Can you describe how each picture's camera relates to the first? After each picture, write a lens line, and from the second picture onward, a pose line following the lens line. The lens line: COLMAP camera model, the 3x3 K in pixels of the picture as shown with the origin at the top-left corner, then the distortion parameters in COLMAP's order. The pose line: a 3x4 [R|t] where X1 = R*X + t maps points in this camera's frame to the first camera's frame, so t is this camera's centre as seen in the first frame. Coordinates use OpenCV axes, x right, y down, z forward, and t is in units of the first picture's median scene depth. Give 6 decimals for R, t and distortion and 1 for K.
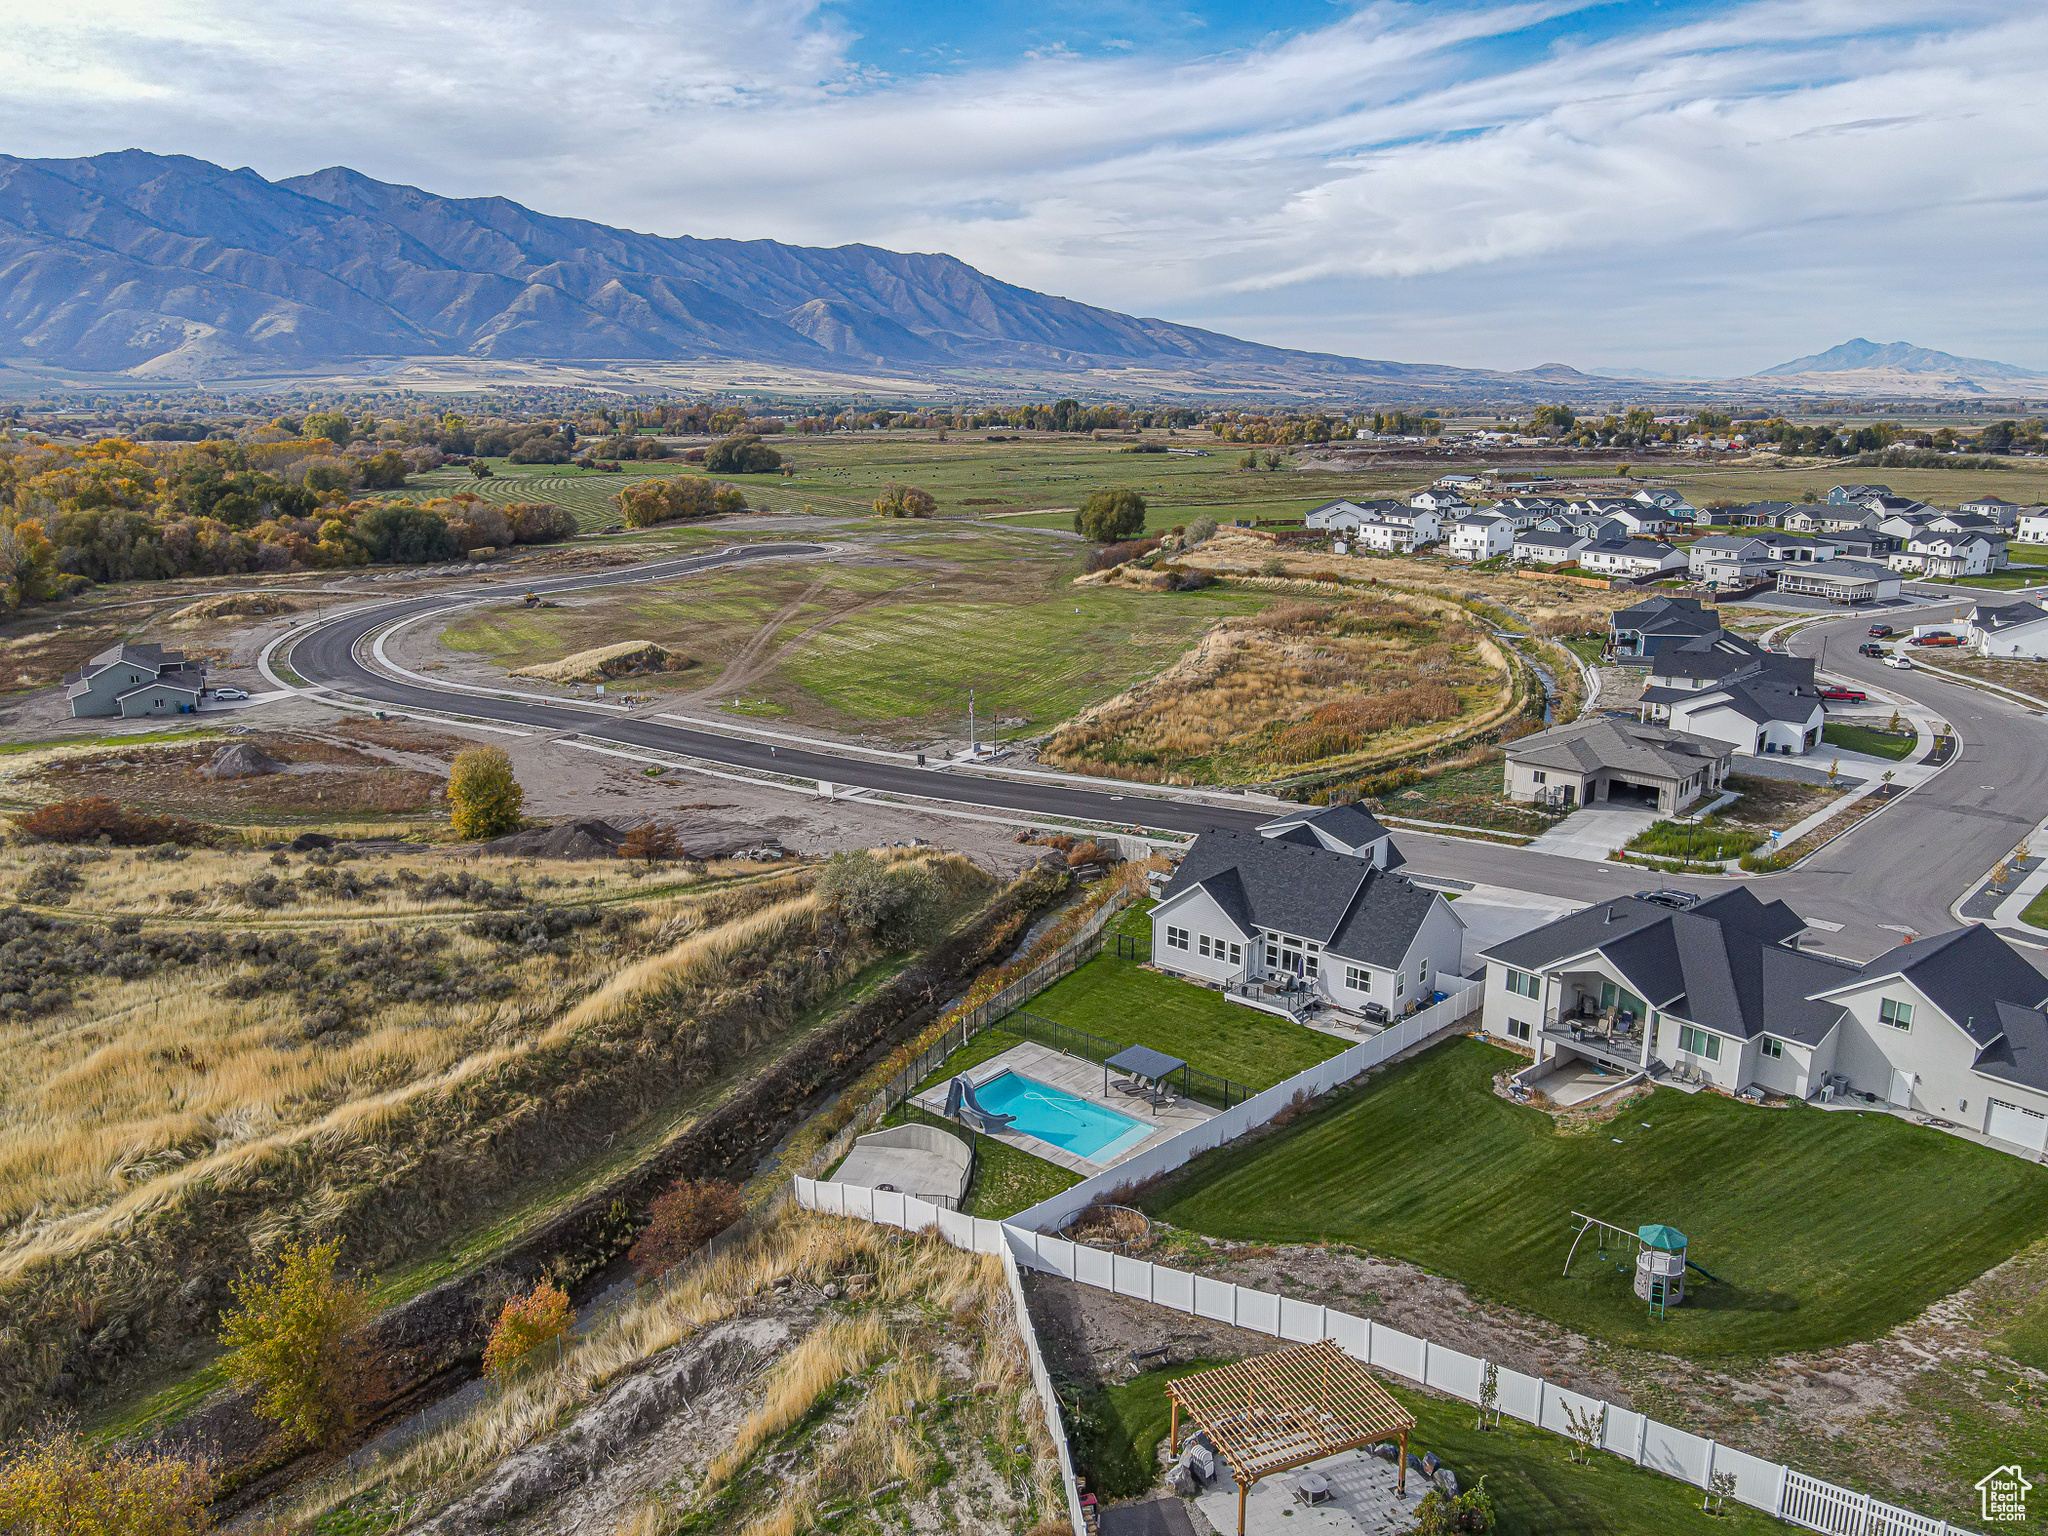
lens RADIAL K [[1506.8, 0, 1023.1], [0, 1506.8, 779.9], [0, 0, 1]] dist [0.006620, 0.019710]
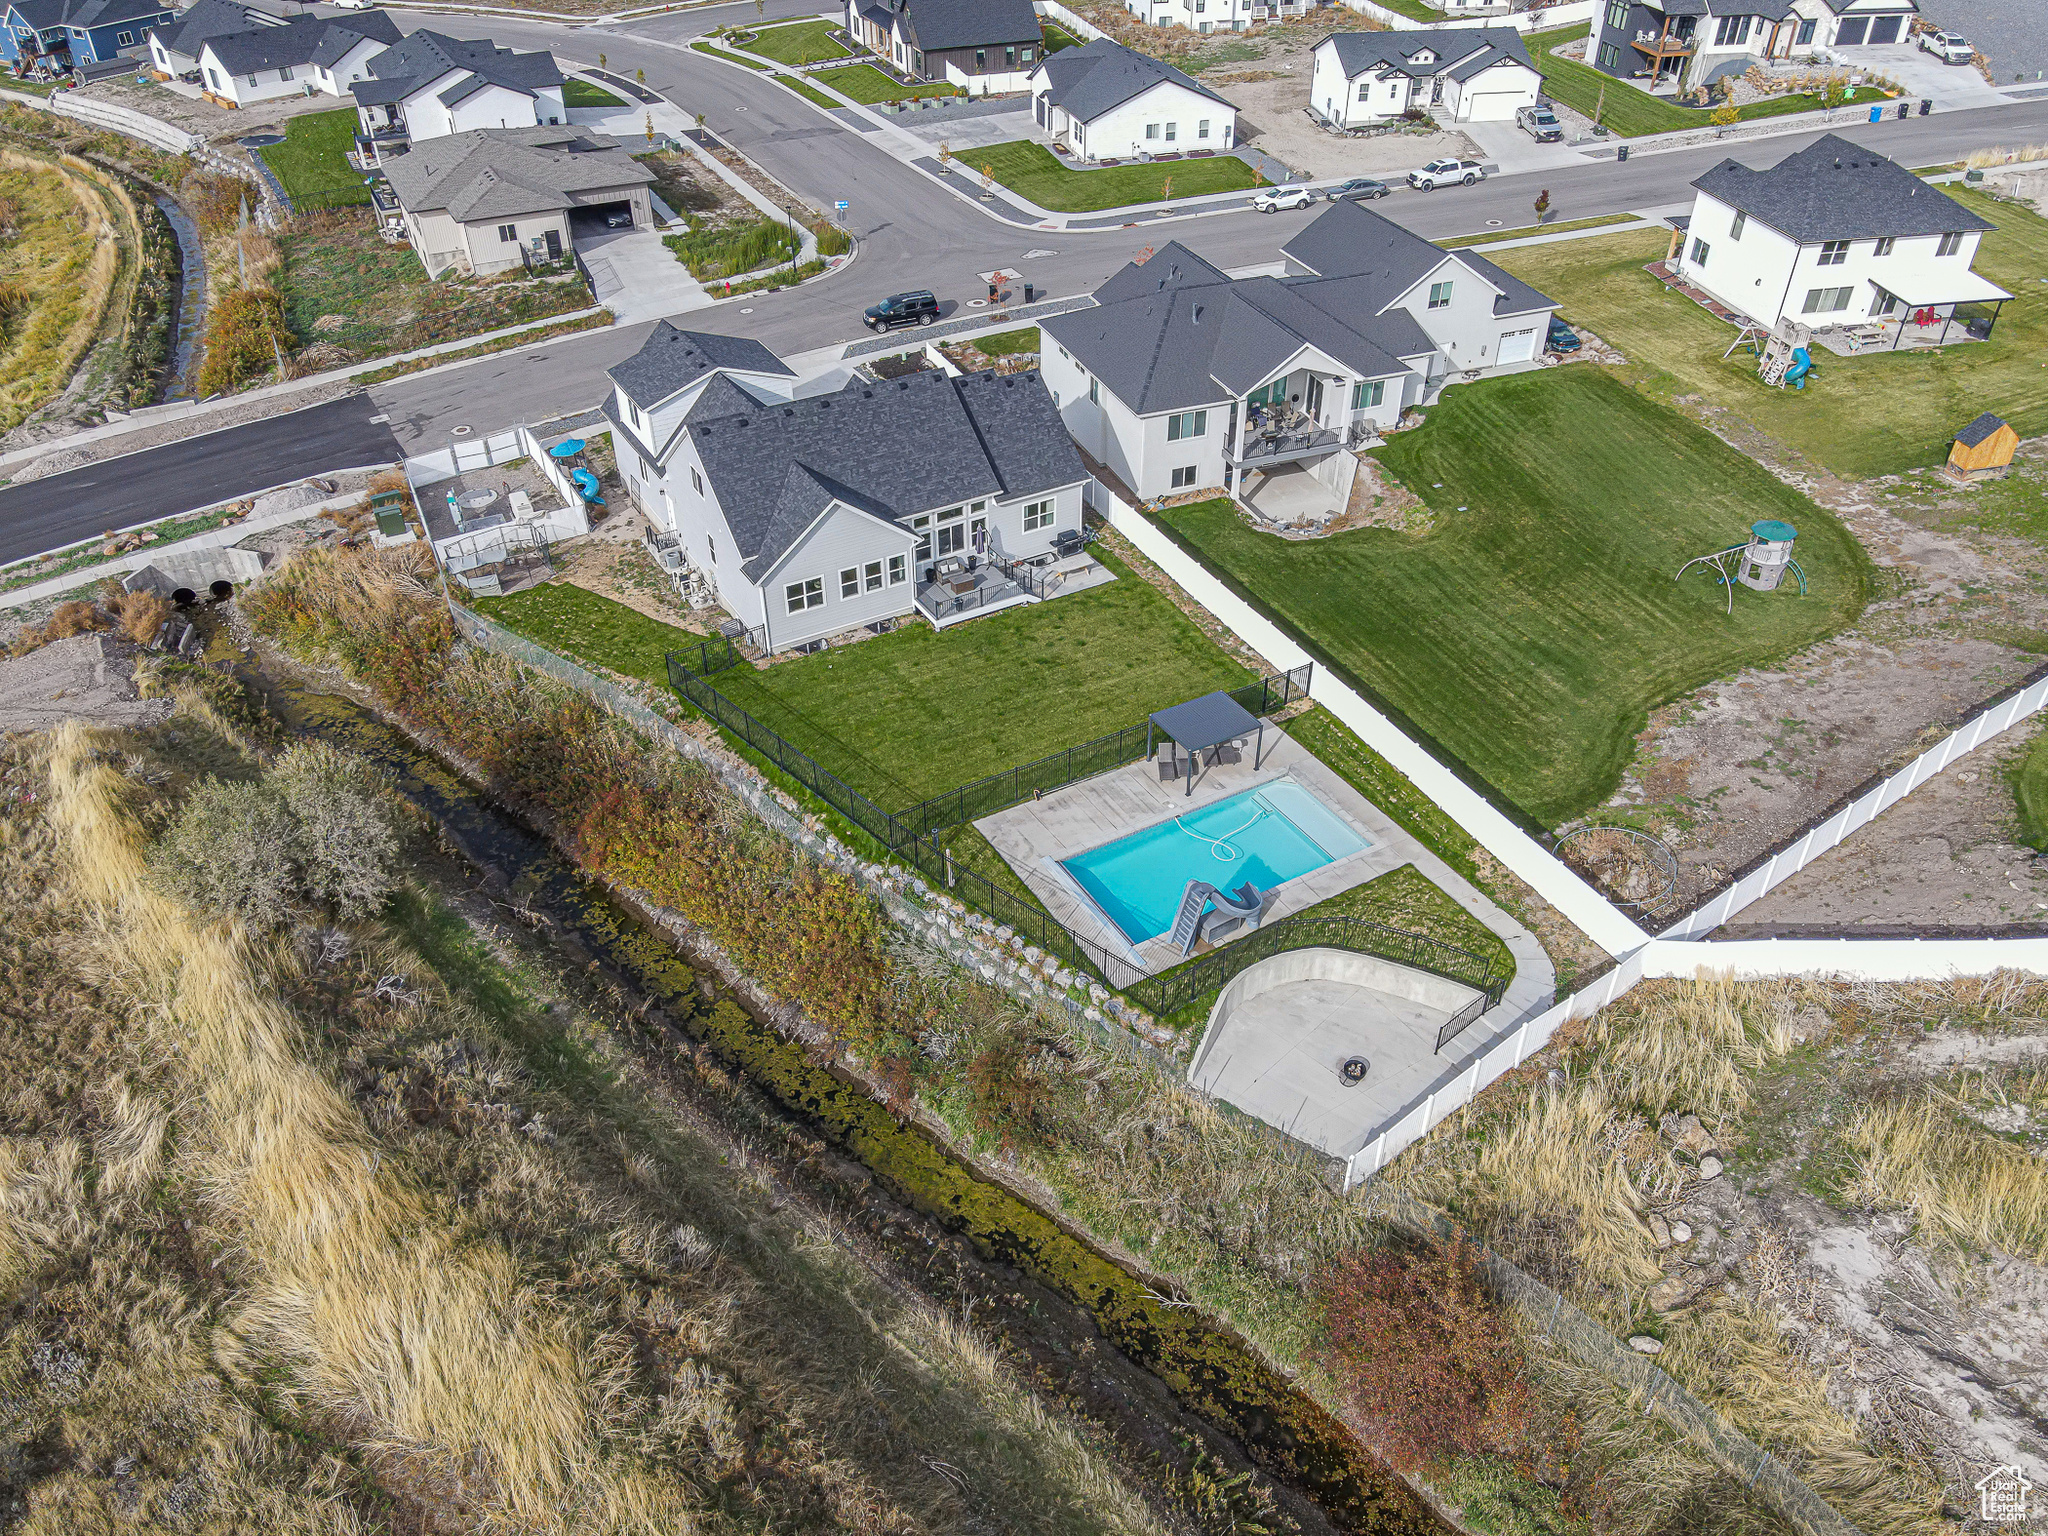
lens RADIAL K [[1506.8, 0, 1029.4], [0, 1506.8, 777.1], [0, 0, 1]] dist [0.006620, 0.019710]
pose [[0.326615, -0.573153, 0.751544, -0.421456], [0.241743, 0.819362, 0.519814, -0.155135], [-0.913719, 0.011901, 0.406171, 0.658753]]
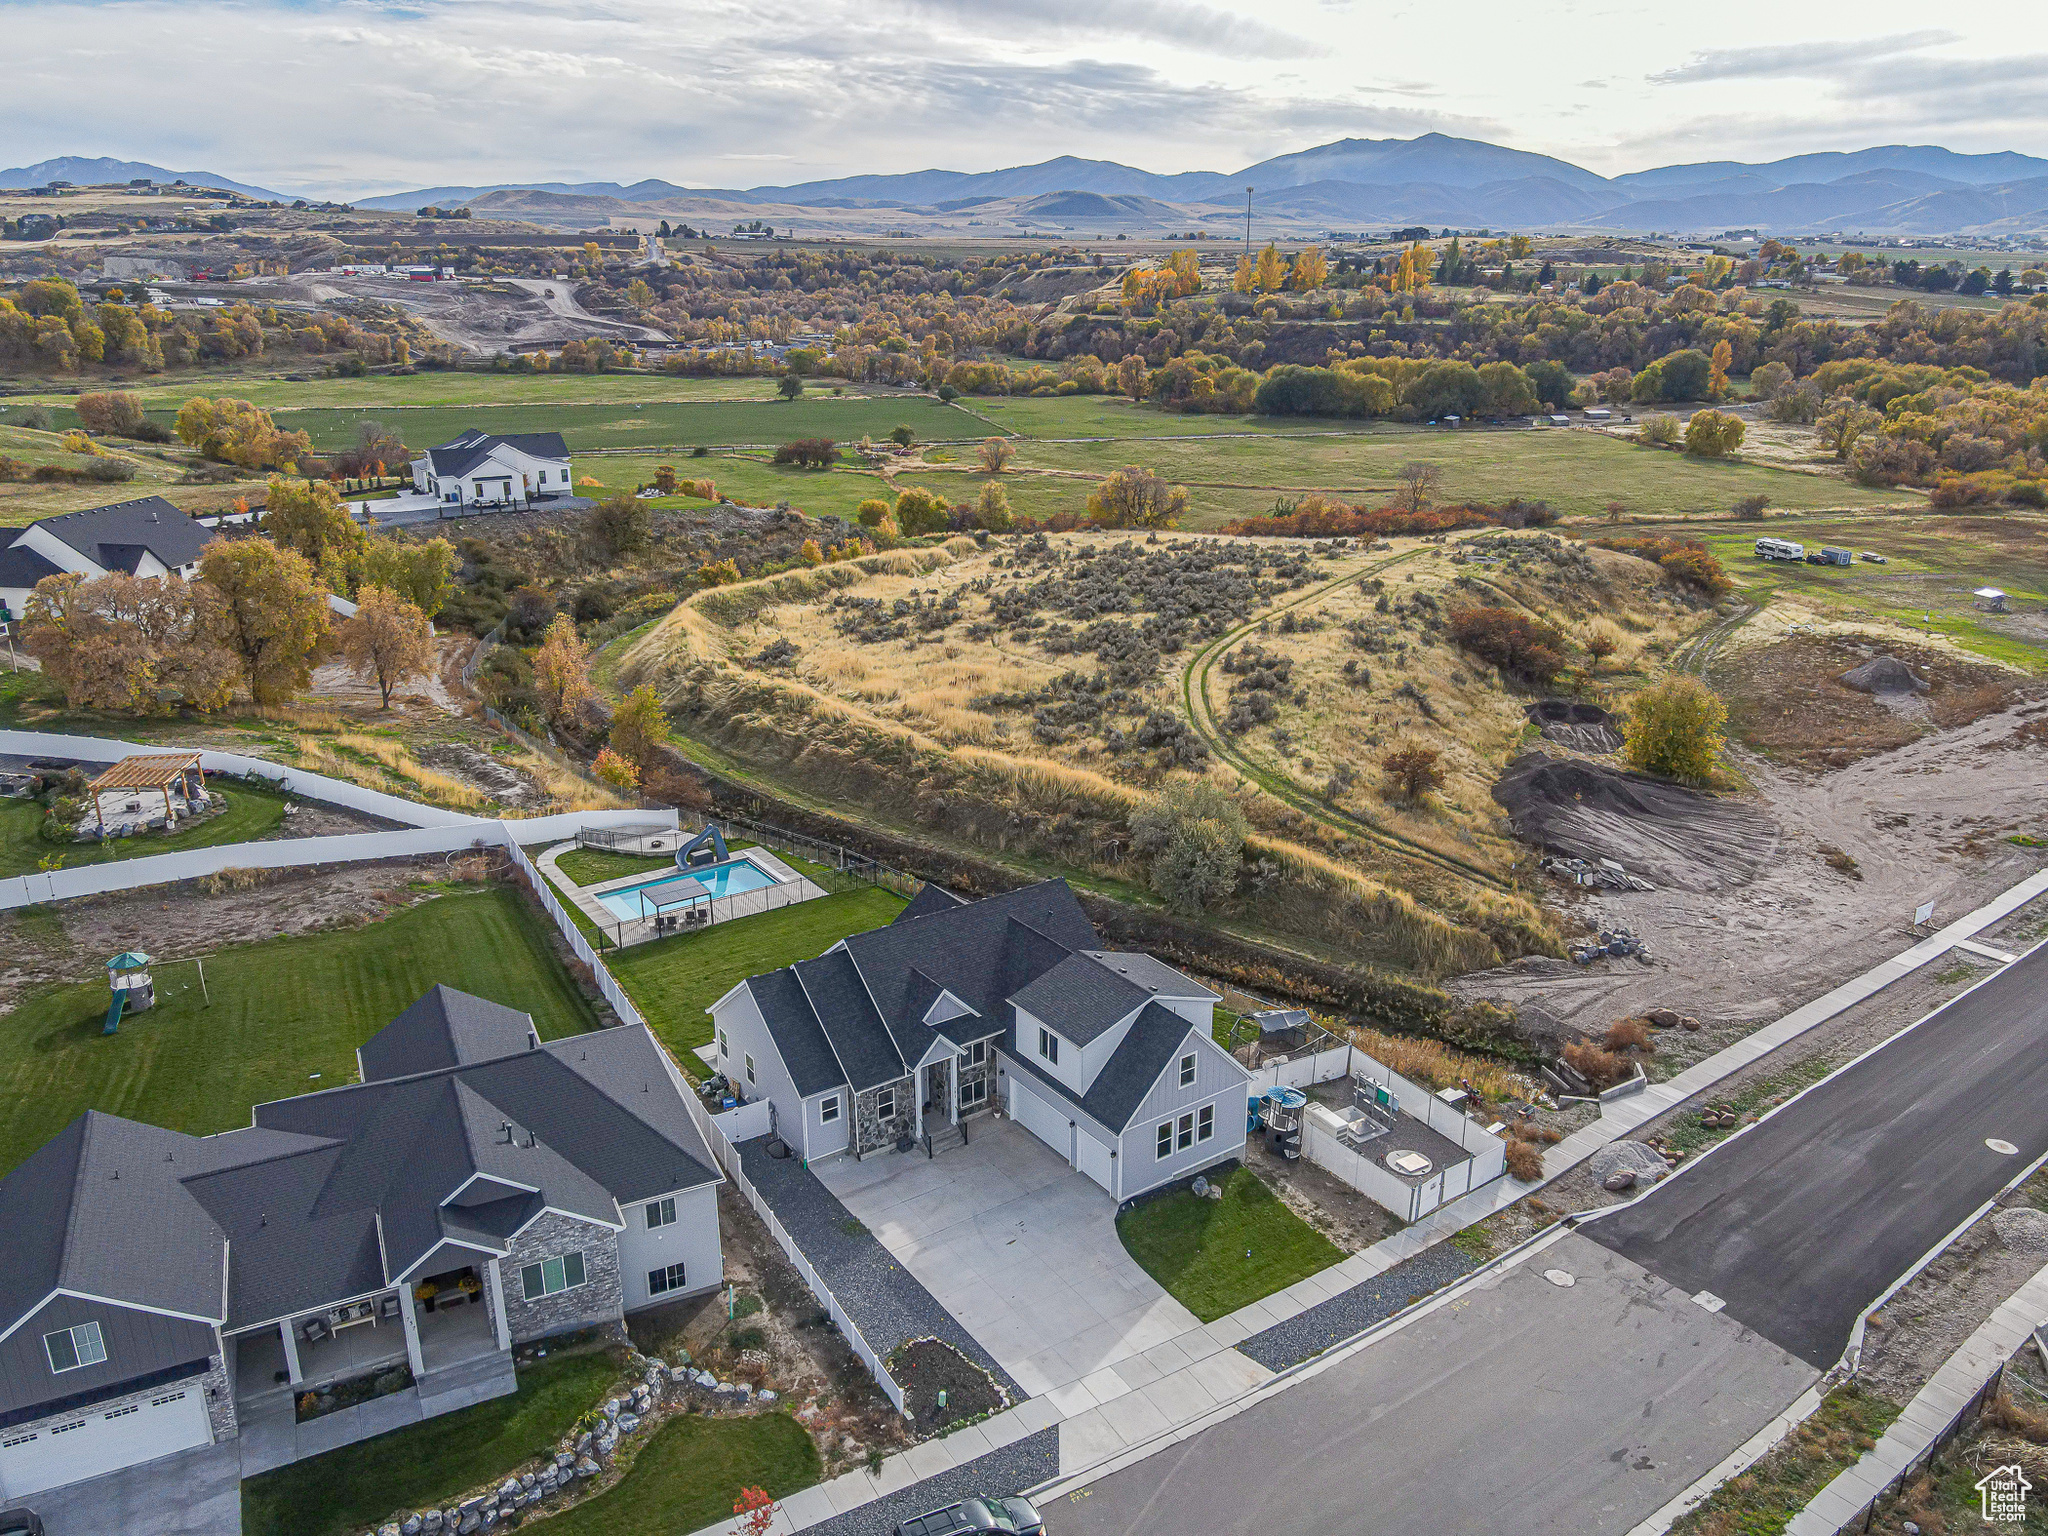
lens RADIAL K [[1506.8, 0, 1024.1], [0, 1506.8, 759.2], [0, 0, 1]] dist [0.006620, 0.019710]
pose [[-0.244672, 0.308307, -0.919284, 0.850260], [-0.244358, 0.897891, 0.366170, -0.312387], [0.938310, 0.314226, -0.144352, 1.151367]]
